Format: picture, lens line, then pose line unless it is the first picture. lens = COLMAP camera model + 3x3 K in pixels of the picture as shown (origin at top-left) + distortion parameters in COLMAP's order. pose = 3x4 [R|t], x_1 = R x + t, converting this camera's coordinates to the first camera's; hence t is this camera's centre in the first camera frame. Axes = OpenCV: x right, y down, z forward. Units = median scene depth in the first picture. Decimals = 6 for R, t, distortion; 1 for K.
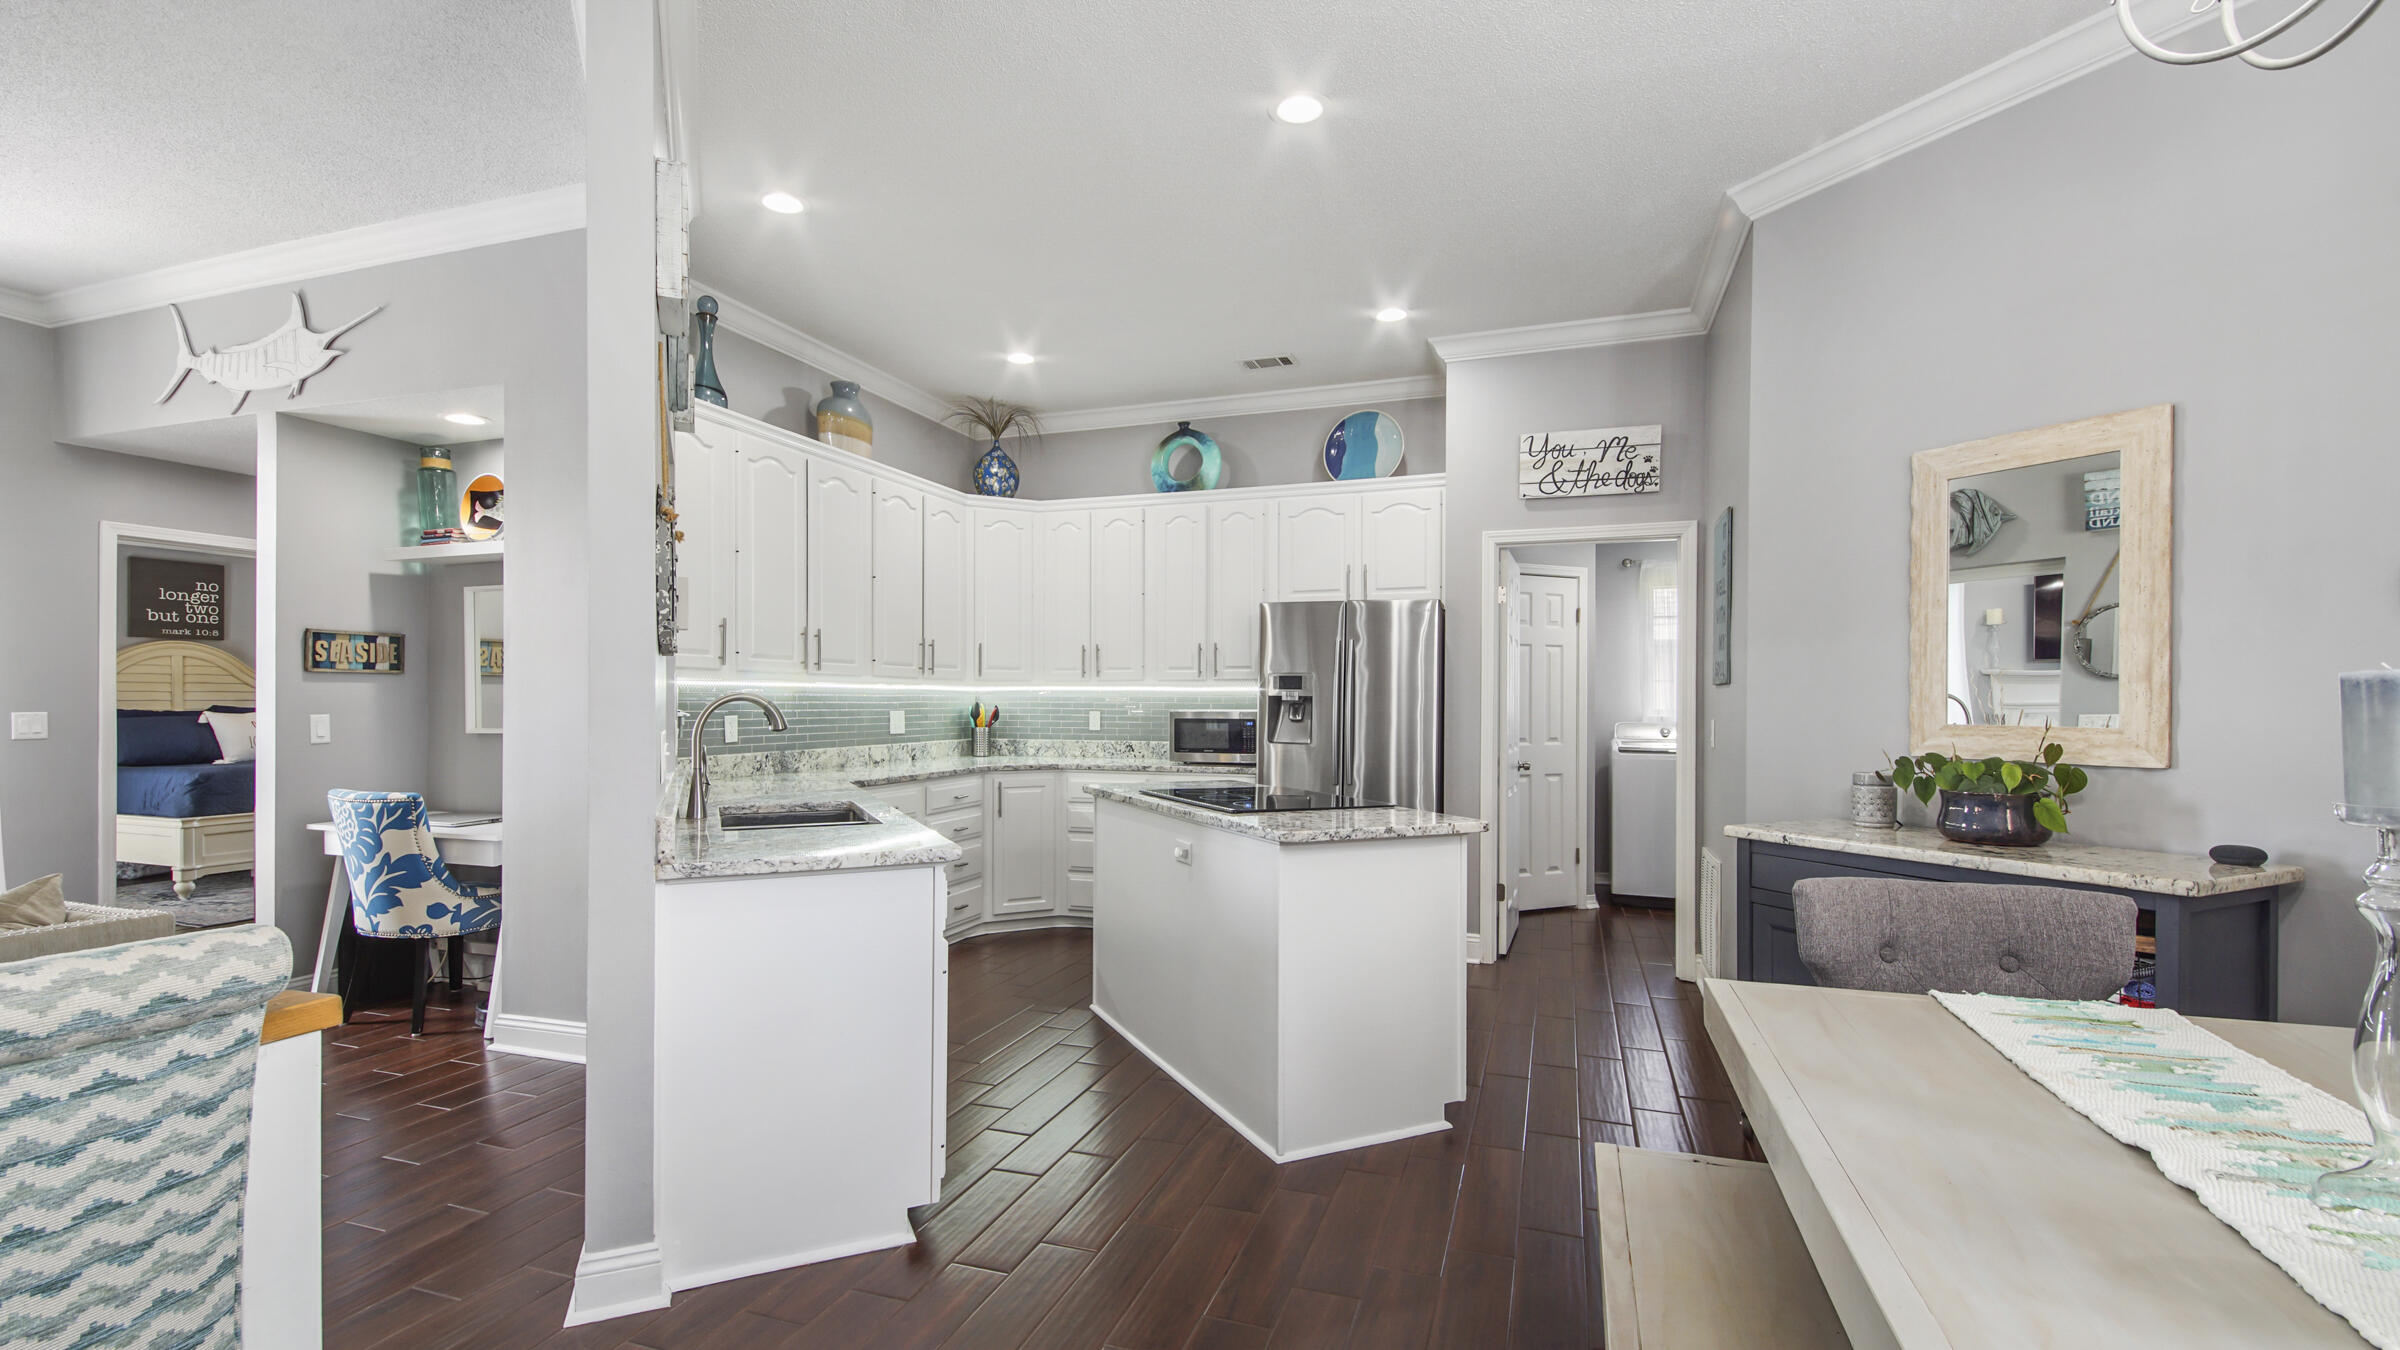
lens RADIAL K [[1051.5, 0, 1188.8], [0, 1051.5, 708.6], [0, 0, 1]] dist [0.034678, -0.022154]
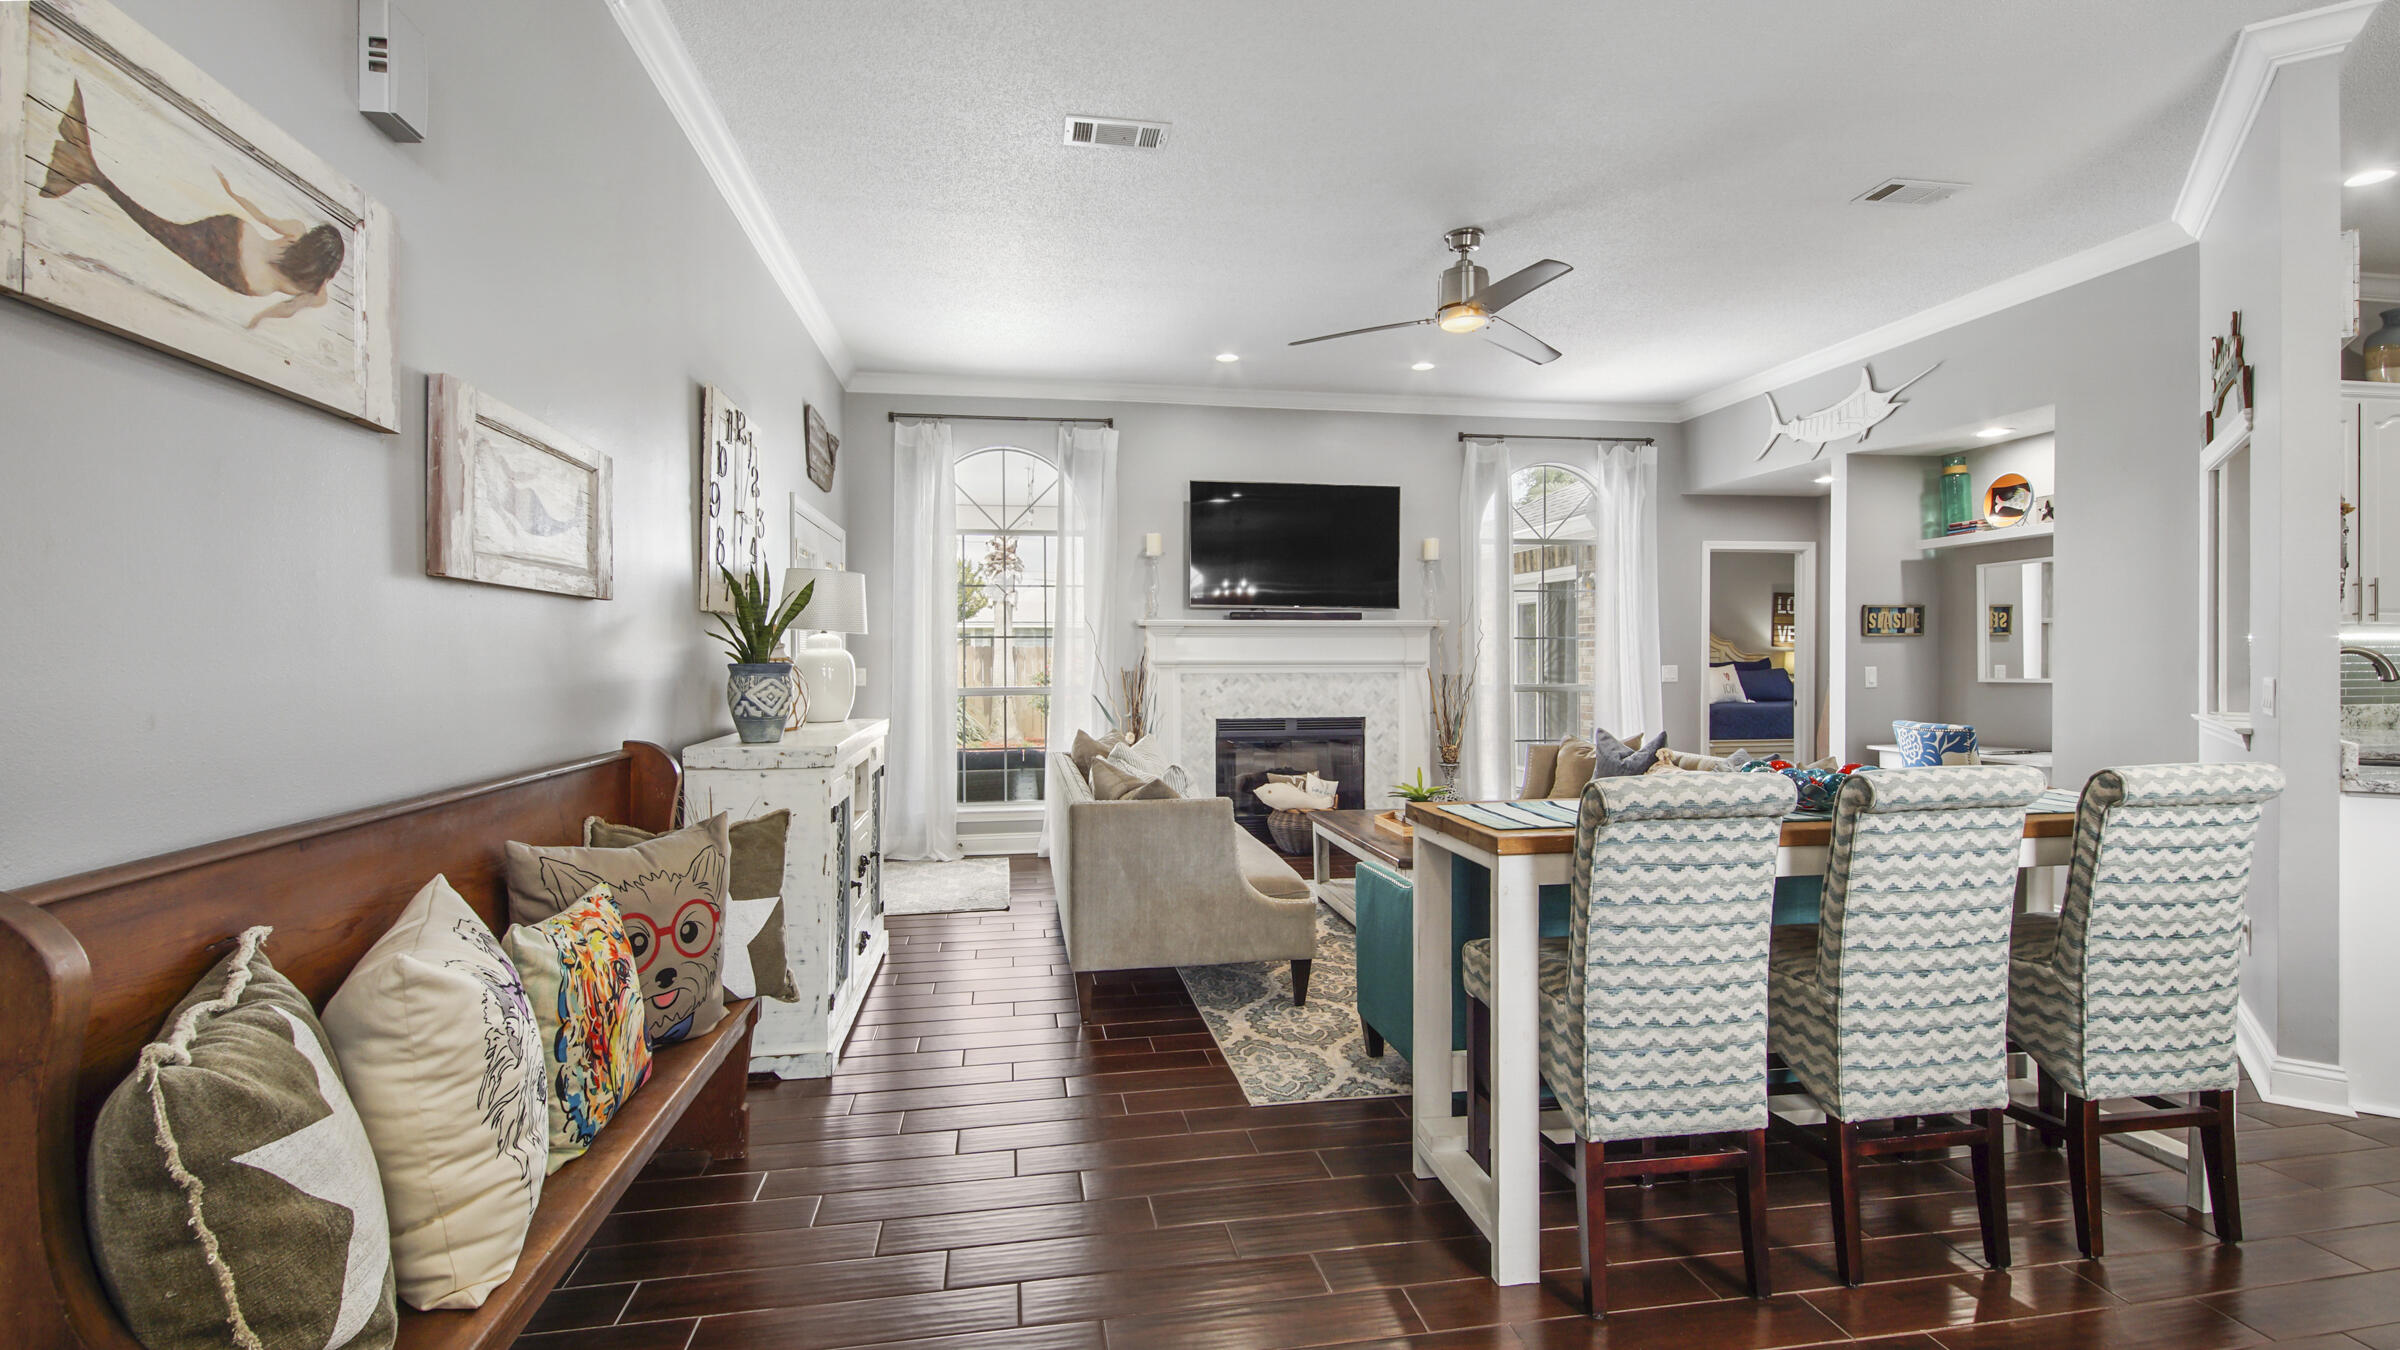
lens RADIAL K [[1078.2, 0, 1196.5], [0, 1078.2, 666.9], [0, 0, 1]] dist [0.043176, -0.027167]
pose [[0.485097, 0.000241, -0.874460, -0.002678], [0.002157, 0.999997, 0.001473, 0.001631], [0.874458, -0.002601, 0.485095, -0.402391]]
